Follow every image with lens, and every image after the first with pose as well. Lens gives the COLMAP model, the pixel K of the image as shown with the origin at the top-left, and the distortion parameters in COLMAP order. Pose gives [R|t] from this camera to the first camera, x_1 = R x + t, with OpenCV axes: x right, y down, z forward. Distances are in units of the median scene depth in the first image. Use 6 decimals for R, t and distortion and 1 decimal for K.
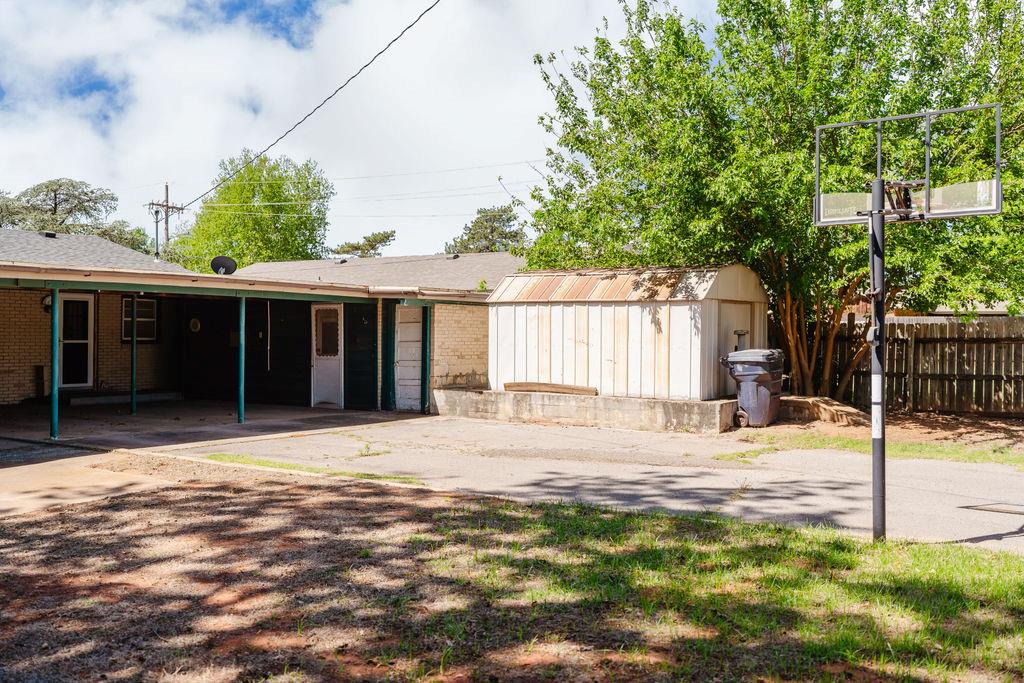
lens RADIAL K [[994.6, 0, 509.5], [0, 994.6, 342.5], [0, 0, 1]] dist [0.007835, 0.004727]
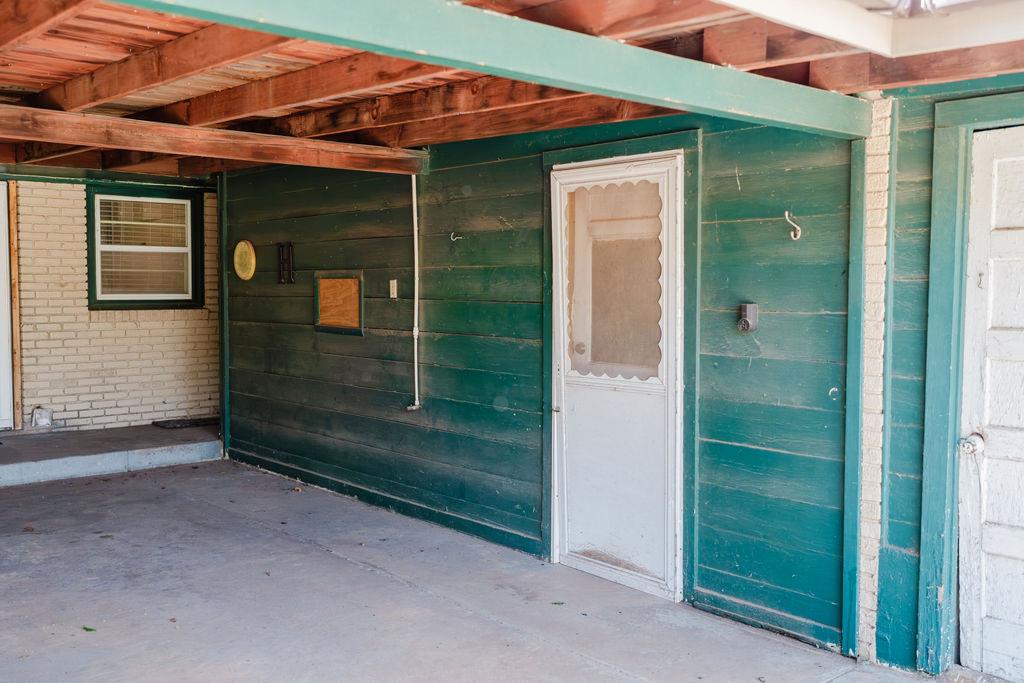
lens RADIAL K [[994.6, 0, 509.5], [0, 994.6, 342.5], [0, 0, 1]] dist [0.007835, 0.004727]
pose [[0.270402, 0.047469, -0.961577, 0.050414], [-0.018509, 0.998855, 0.044104, -0.005048], [0.962570, 0.005871, 0.270971, 0.914845]]
